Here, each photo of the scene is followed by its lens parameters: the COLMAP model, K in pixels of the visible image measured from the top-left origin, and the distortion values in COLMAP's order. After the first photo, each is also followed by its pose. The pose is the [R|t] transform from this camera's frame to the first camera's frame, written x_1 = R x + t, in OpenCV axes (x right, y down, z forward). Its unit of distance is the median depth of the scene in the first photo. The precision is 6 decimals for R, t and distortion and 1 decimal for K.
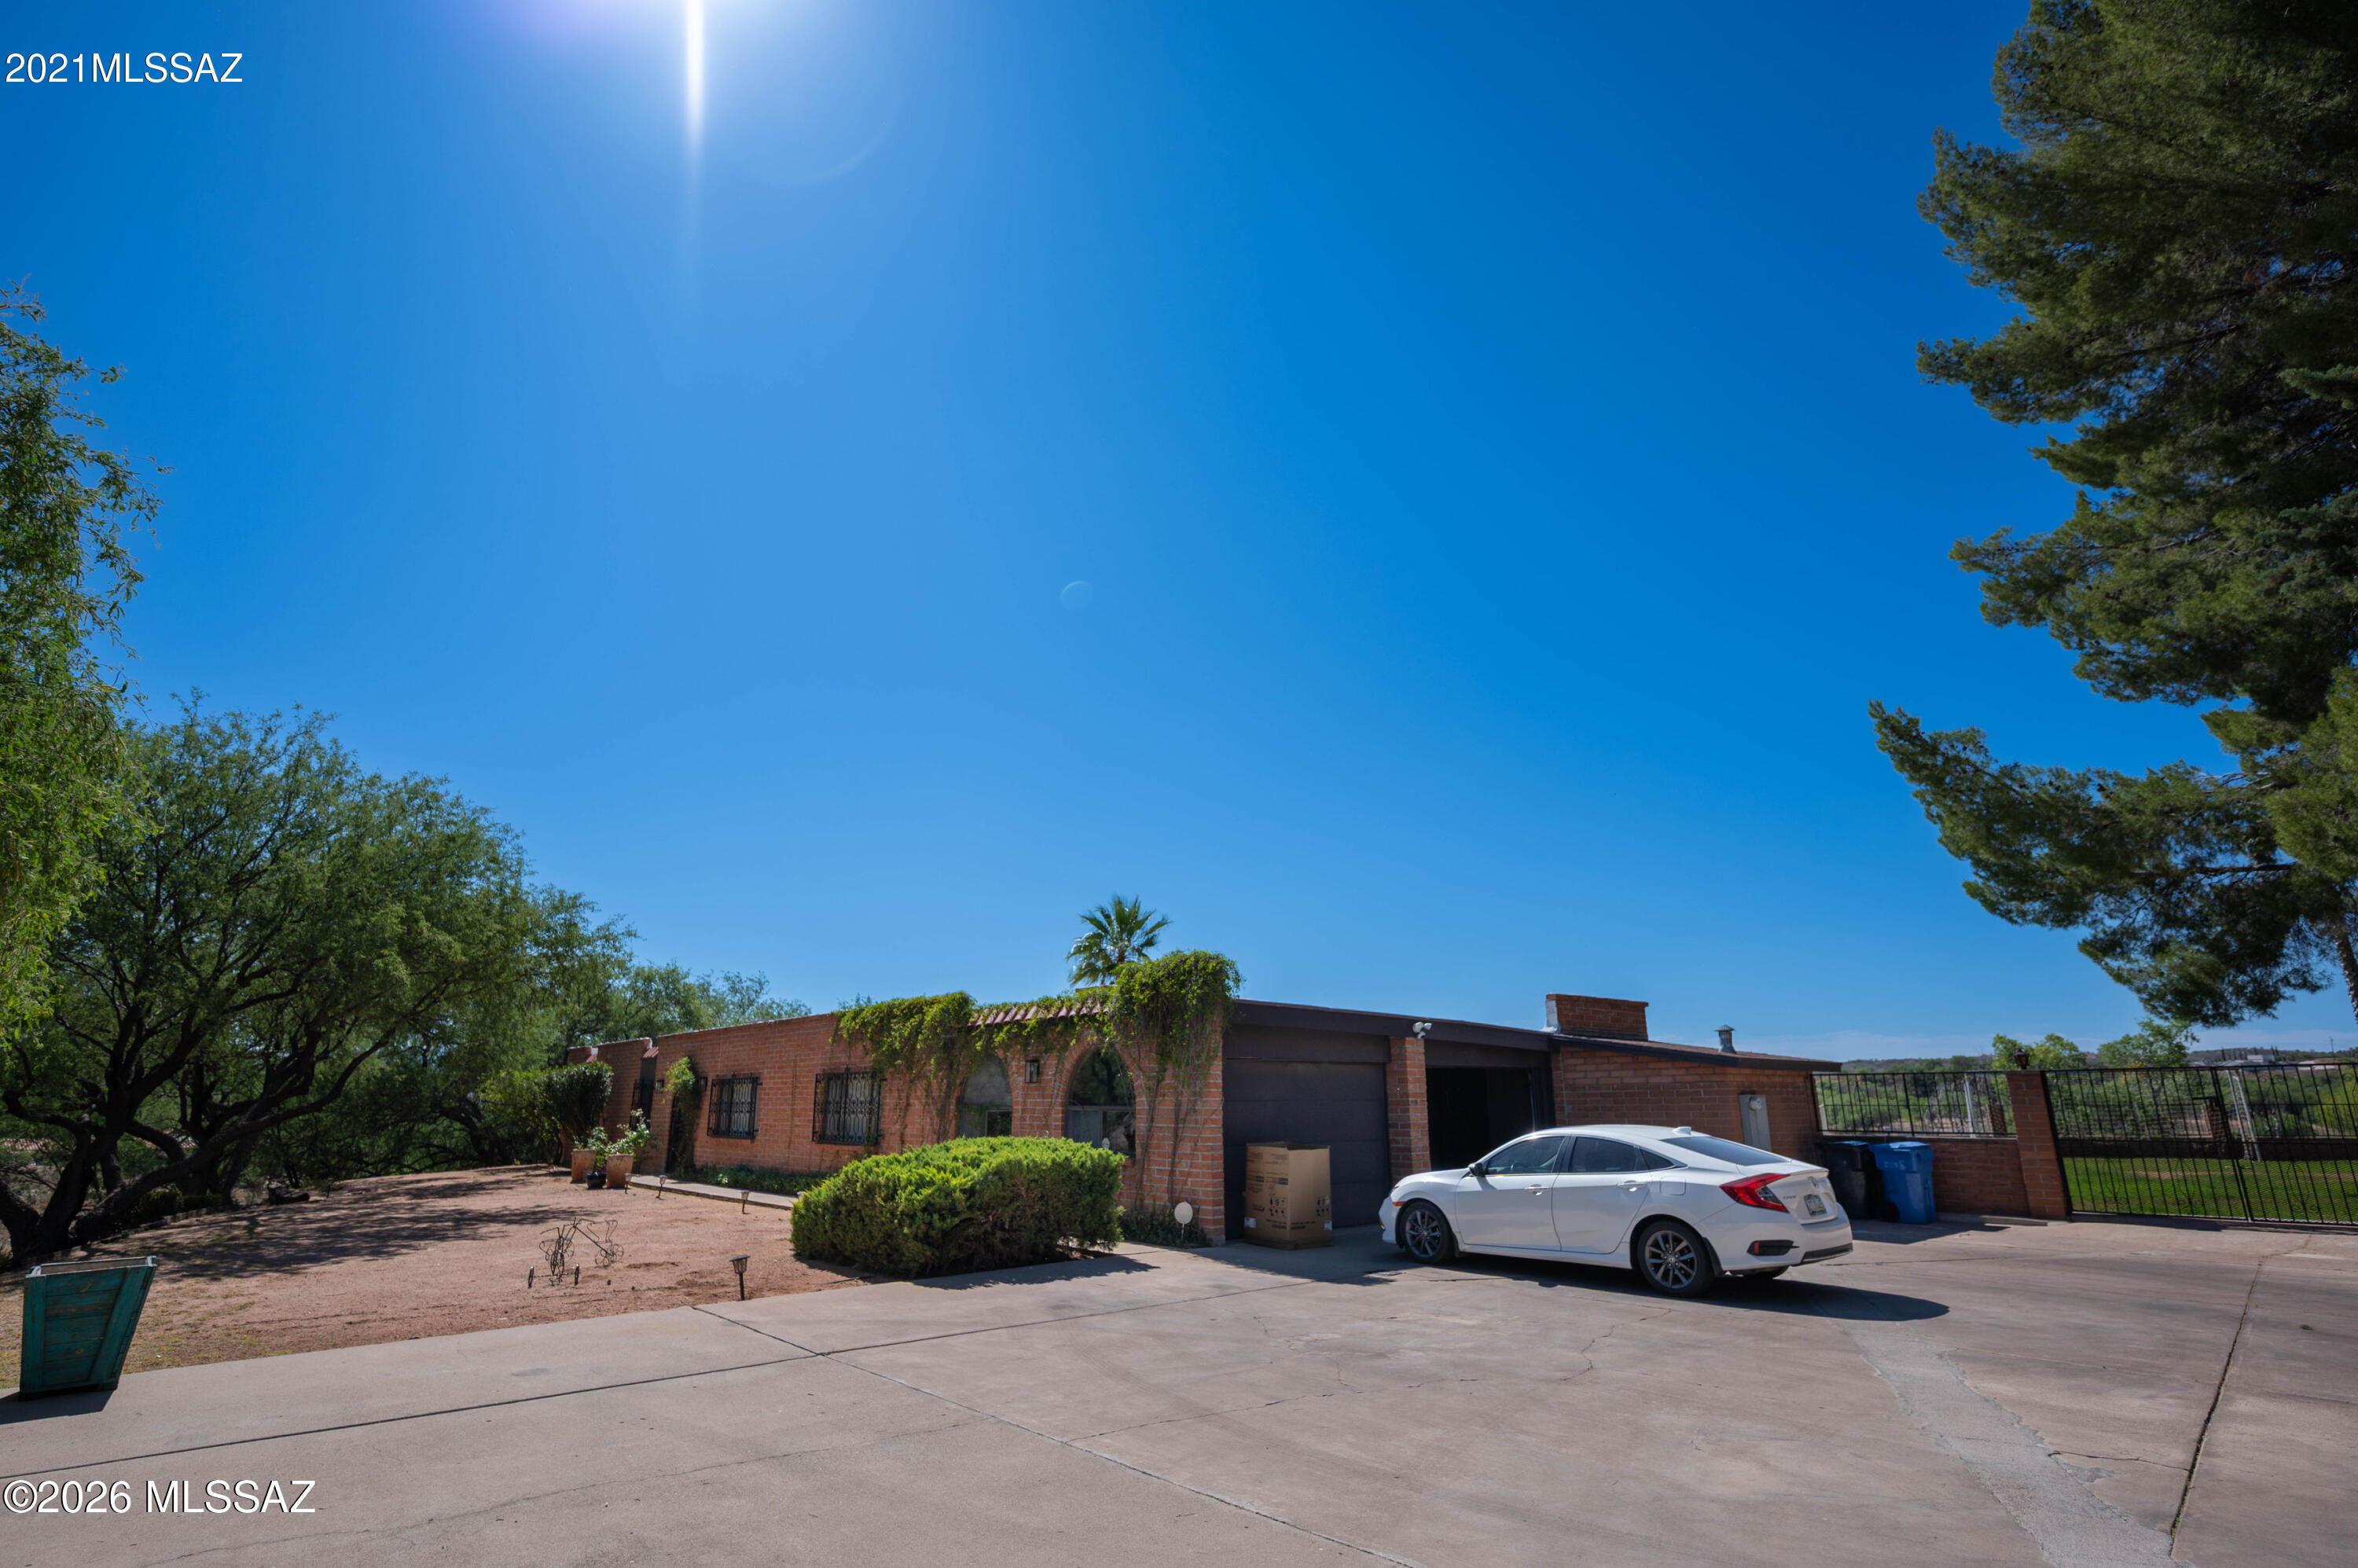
lens RADIAL K [[1138.6, 0, 1179.0], [0, 1138.6, 784.0], [0, 0, 1]] dist [0.001816, 0.000159]
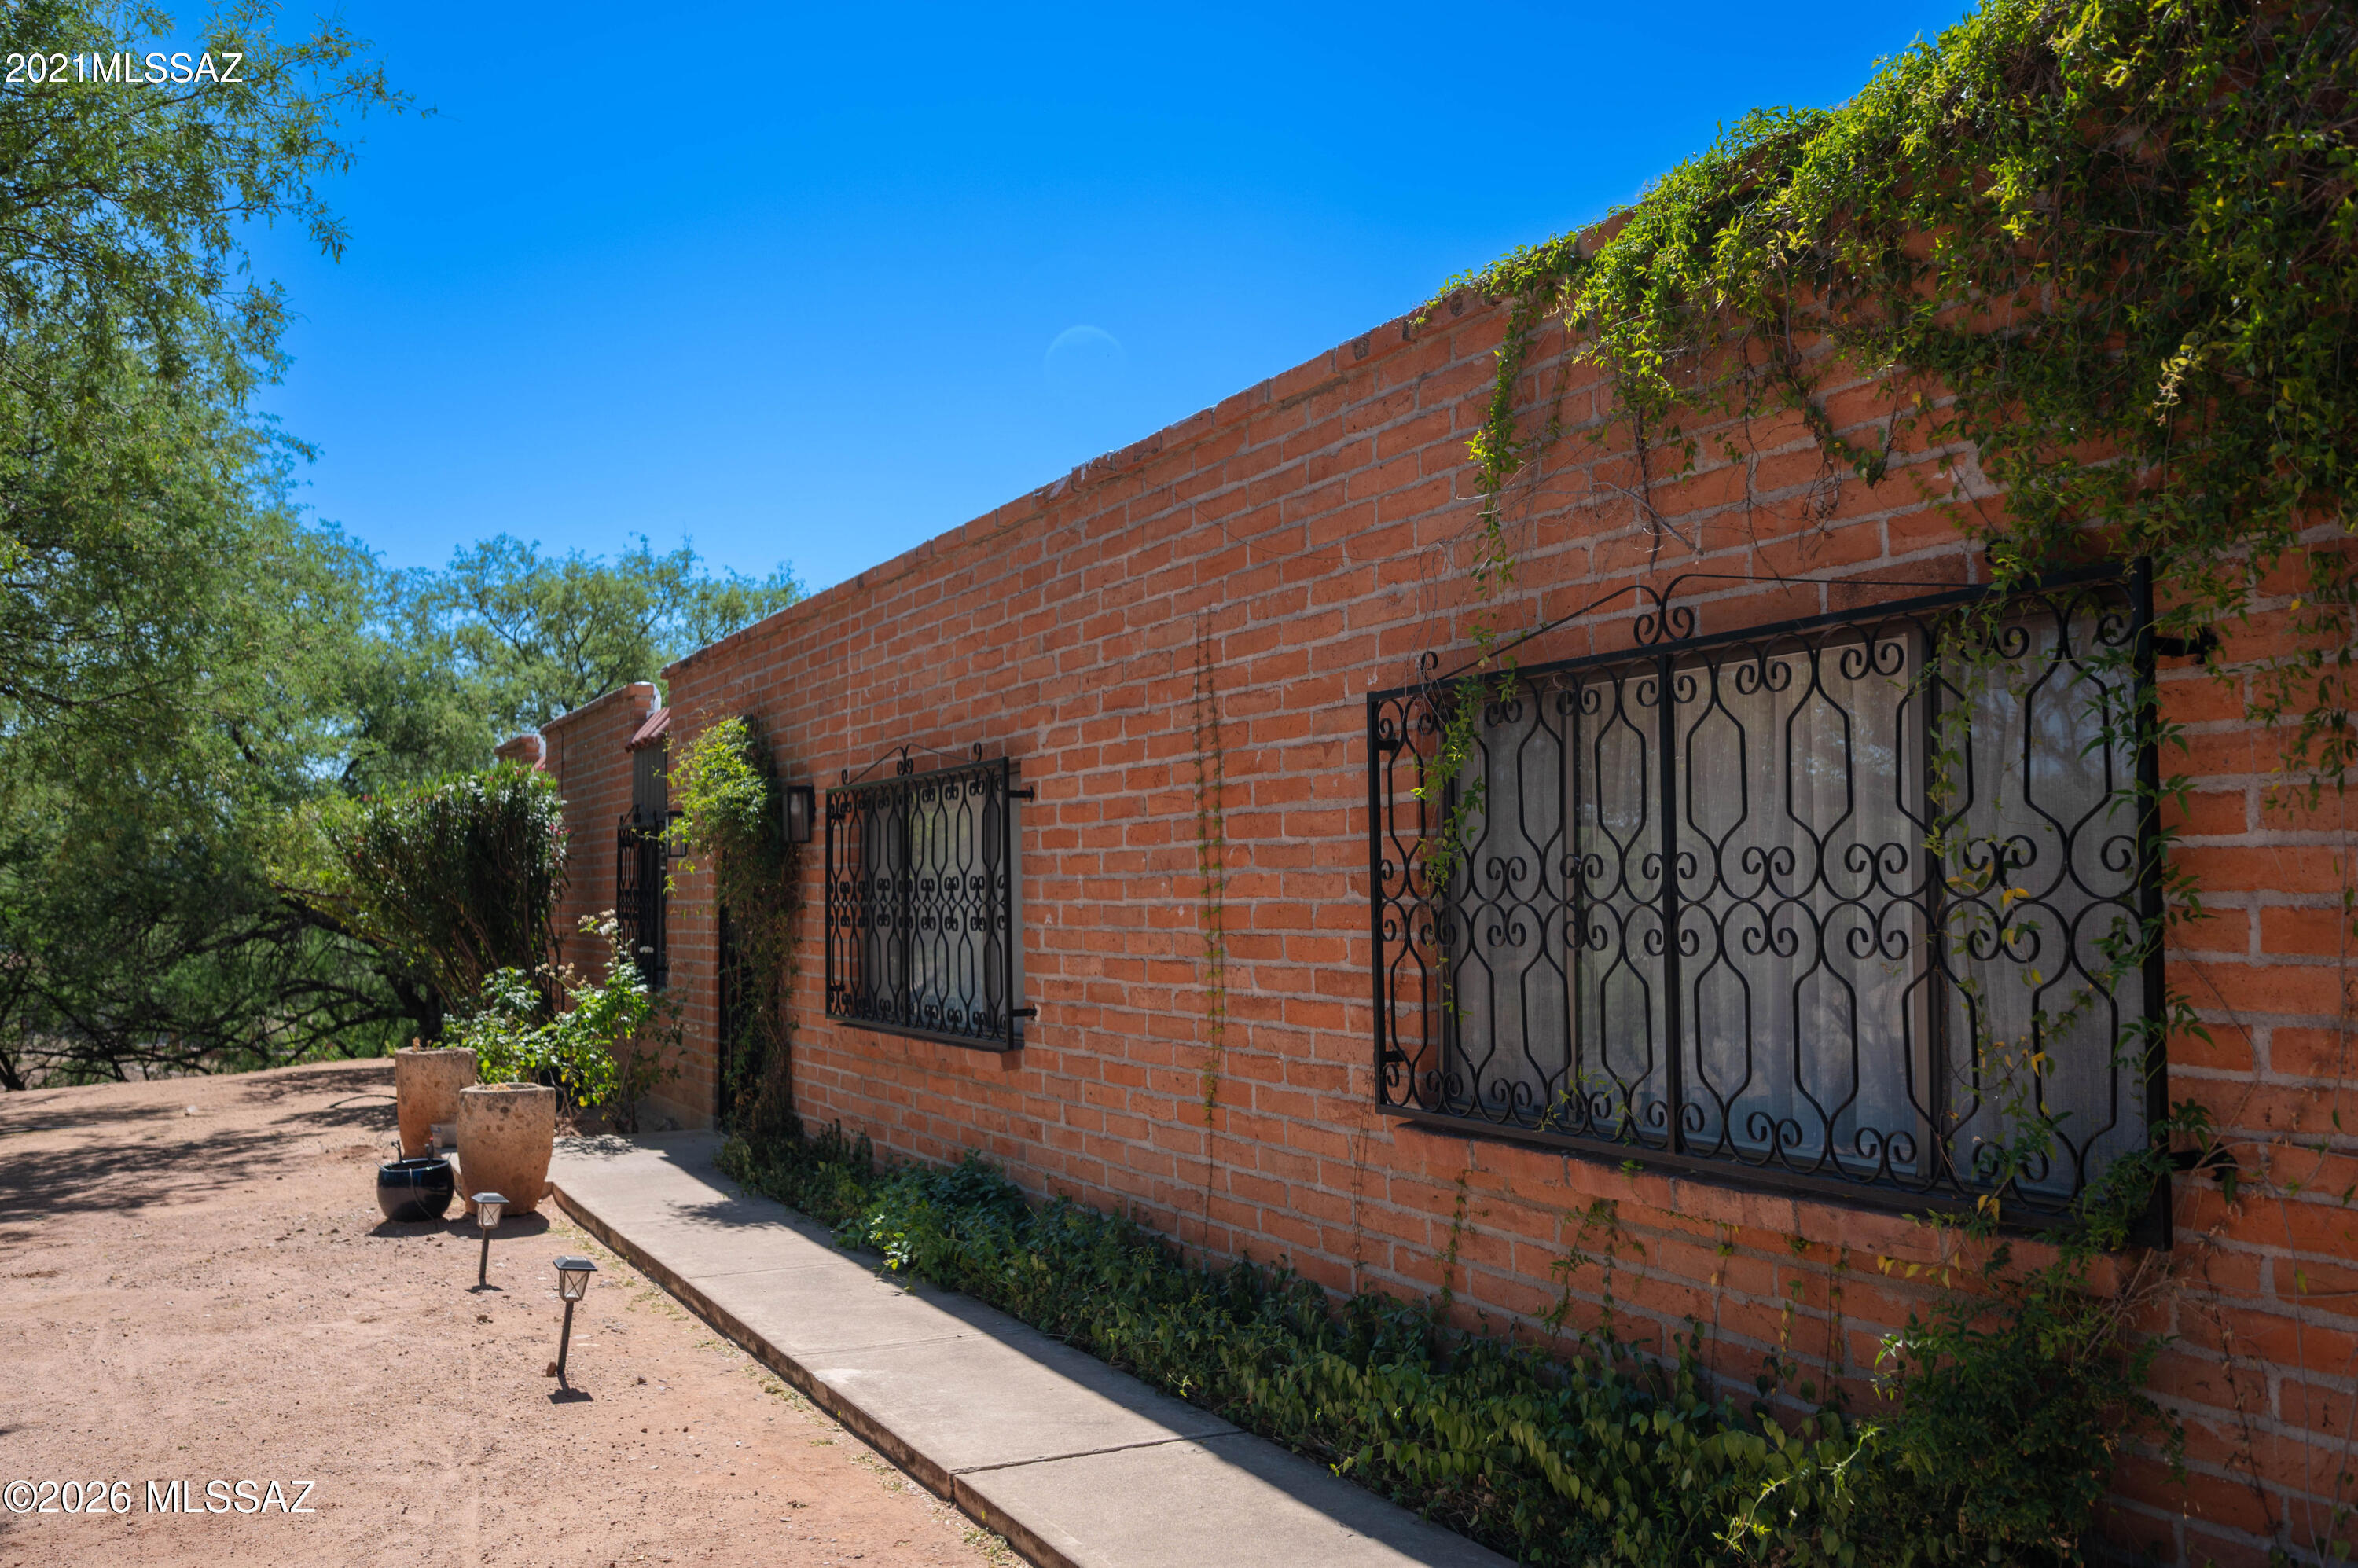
lens RADIAL K [[2094.0, 0, 1179.0], [0, 2094.0, 784.0], [0, 0, 1]] dist [0.000890, -0.000118]
pose [[0.967508, -0.012189, -0.252546, -0.238361], [0.066673, 0.975783, 0.208331, 0.179685], [0.243891, -0.218399, 0.944891, 0.632480]]
